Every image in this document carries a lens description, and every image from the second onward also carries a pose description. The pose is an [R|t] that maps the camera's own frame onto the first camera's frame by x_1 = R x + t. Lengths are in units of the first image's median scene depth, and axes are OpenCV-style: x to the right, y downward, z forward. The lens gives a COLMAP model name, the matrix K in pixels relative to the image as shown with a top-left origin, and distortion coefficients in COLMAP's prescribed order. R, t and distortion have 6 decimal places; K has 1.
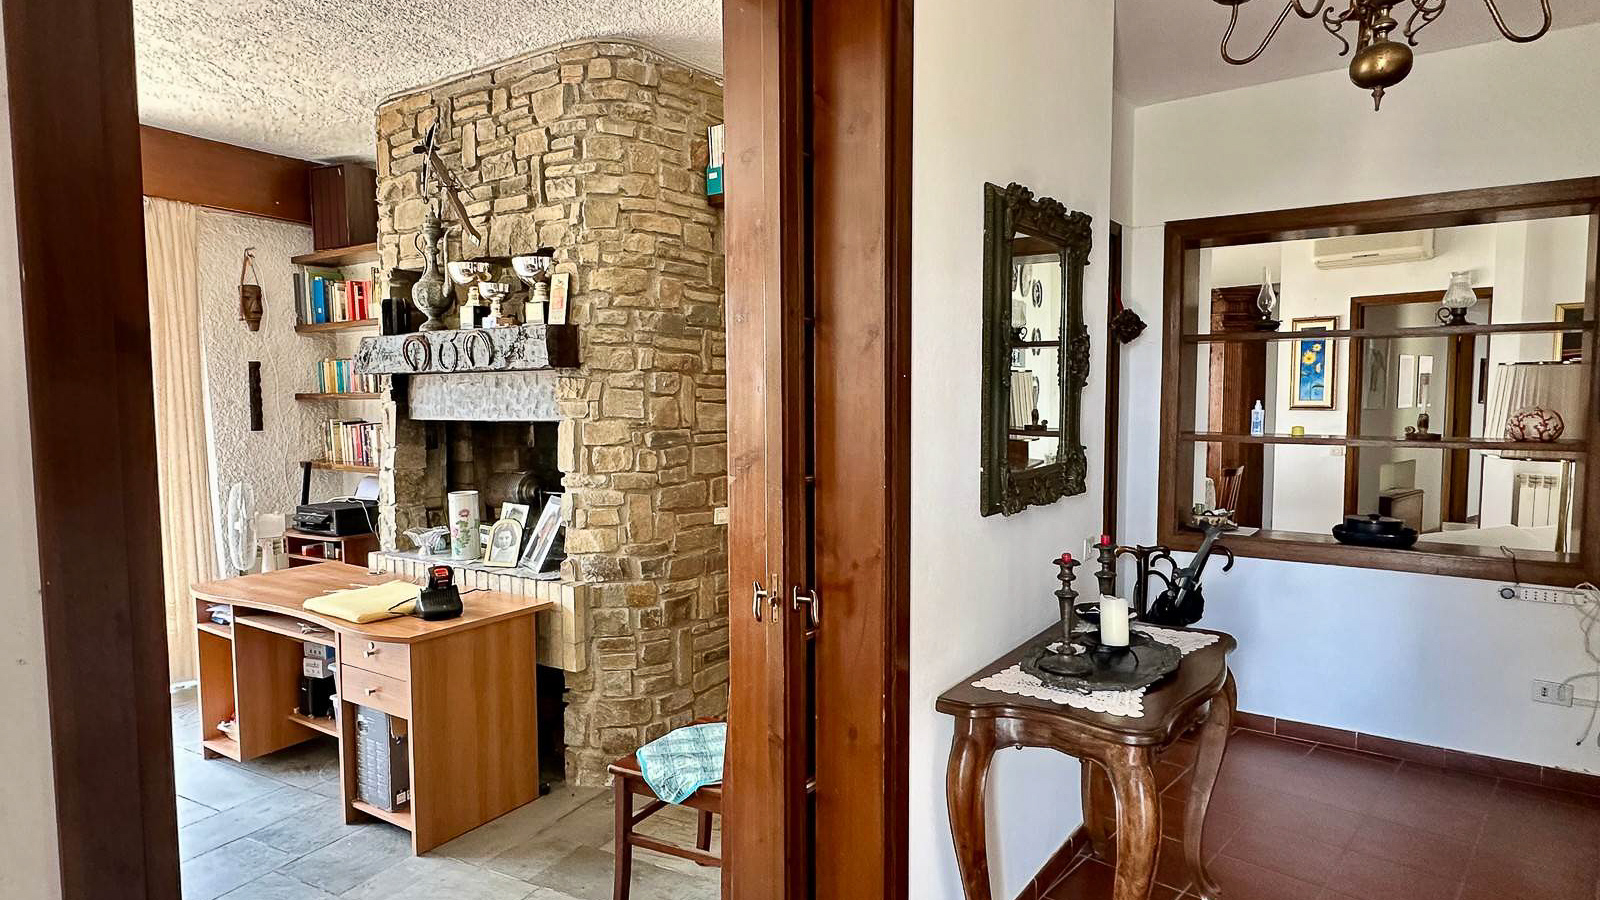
lens RADIAL K [[902.8, 0, 794.3], [0, 902.8, 458.5], [0, 0, 1]] dist [-0.002555, -0.001243]
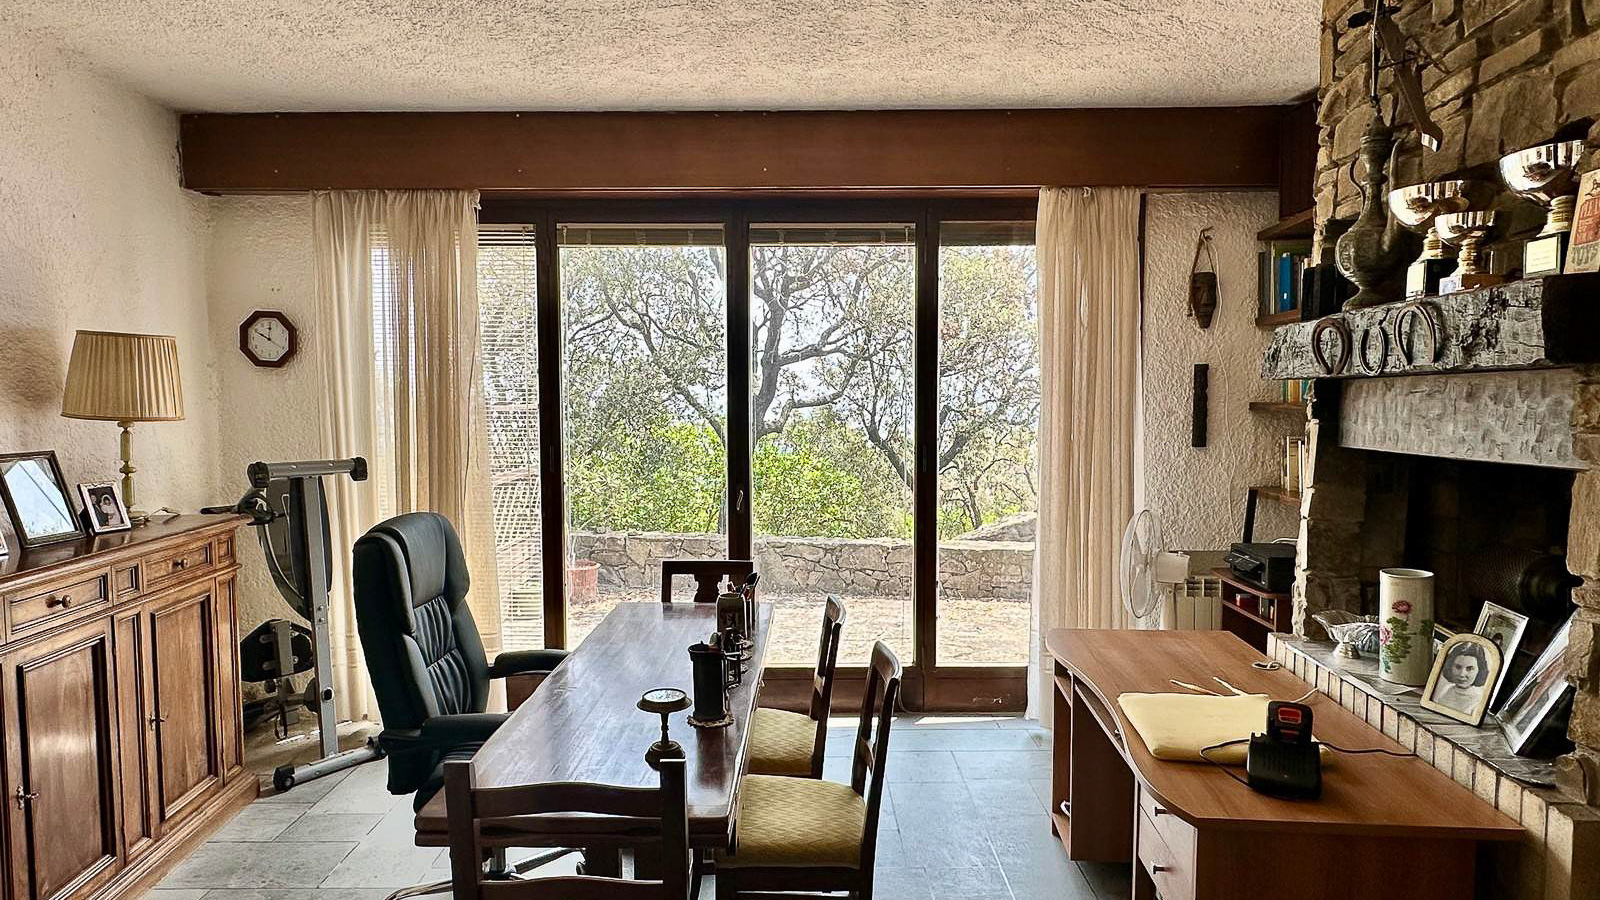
lens RADIAL K [[931.6, 0, 795.5], [0, 931.6, 456.7], [0, 0, 1]] dist [-0.000842, -0.000344]
pose [[0.469312, 0.059993, -0.880992, -0.013448], [-0.063924, 0.997380, 0.033865, -0.037868], [0.880716, 0.040423, 0.471917, 0.367741]]
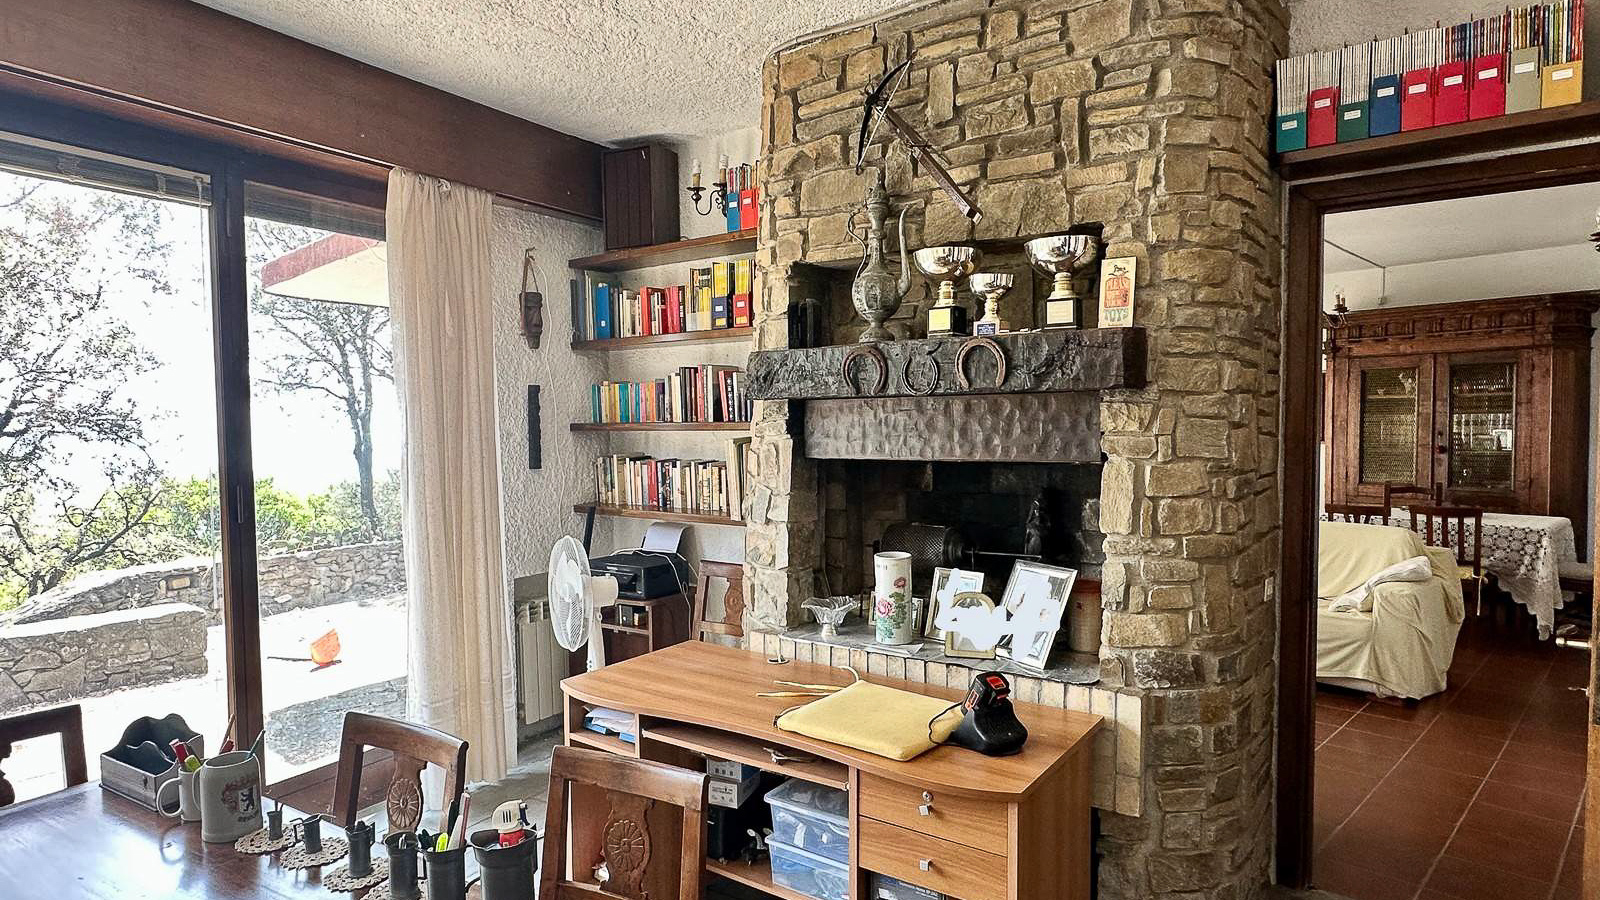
lens RADIAL K [[902.8, 0, 794.3], [0, 902.8, 458.5], [0, 0, 1]] dist [-0.002555, -0.001243]
pose [[0.999189, -0.002739, -0.040171, -0.455144], [0.001652, 0.999632, -0.027075, -0.024496], [0.040230, 0.026987, 0.998826, 0.258920]]
